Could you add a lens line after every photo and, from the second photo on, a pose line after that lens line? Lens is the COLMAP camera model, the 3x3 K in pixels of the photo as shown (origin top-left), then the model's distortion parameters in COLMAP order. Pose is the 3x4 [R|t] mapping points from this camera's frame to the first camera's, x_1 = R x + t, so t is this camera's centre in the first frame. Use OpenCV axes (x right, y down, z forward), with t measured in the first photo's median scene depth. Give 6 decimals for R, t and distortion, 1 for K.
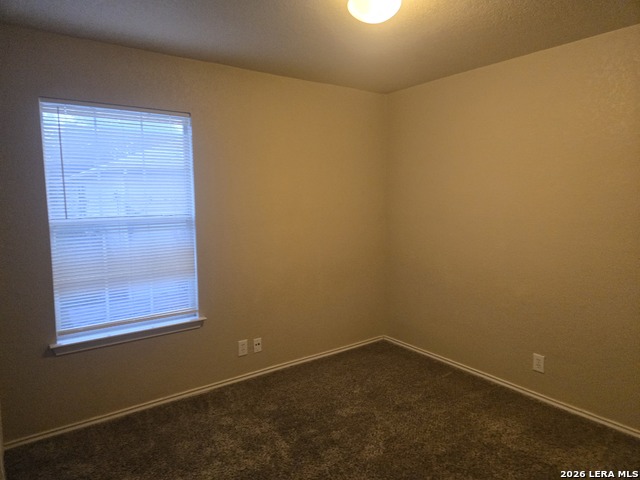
lens RADIAL K [[435.8, 0, 322.8], [0, 435.8, 236.7], [0, 0, 1]] dist [0.085956, -0.084291]
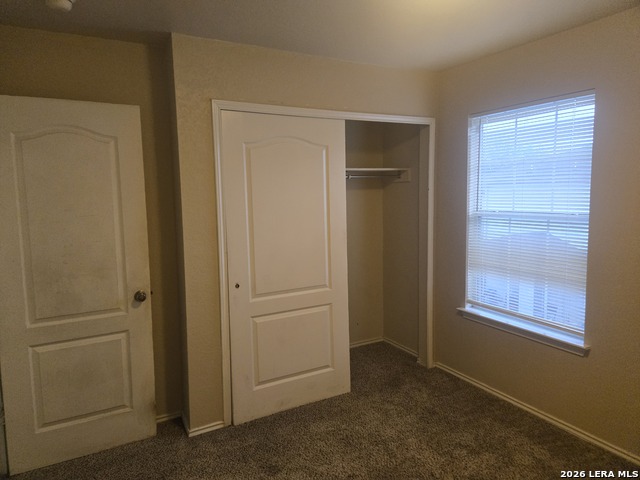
lens RADIAL K [[435.8, 0, 322.8], [0, 435.8, 236.7], [0, 0, 1]] dist [0.085956, -0.084291]
pose [[-0.138099, 0.106920, -0.984630, 0.618153], [-0.096785, 0.987941, 0.120854, -0.067259], [0.985678, 0.111987, -0.126085, 0.677474]]
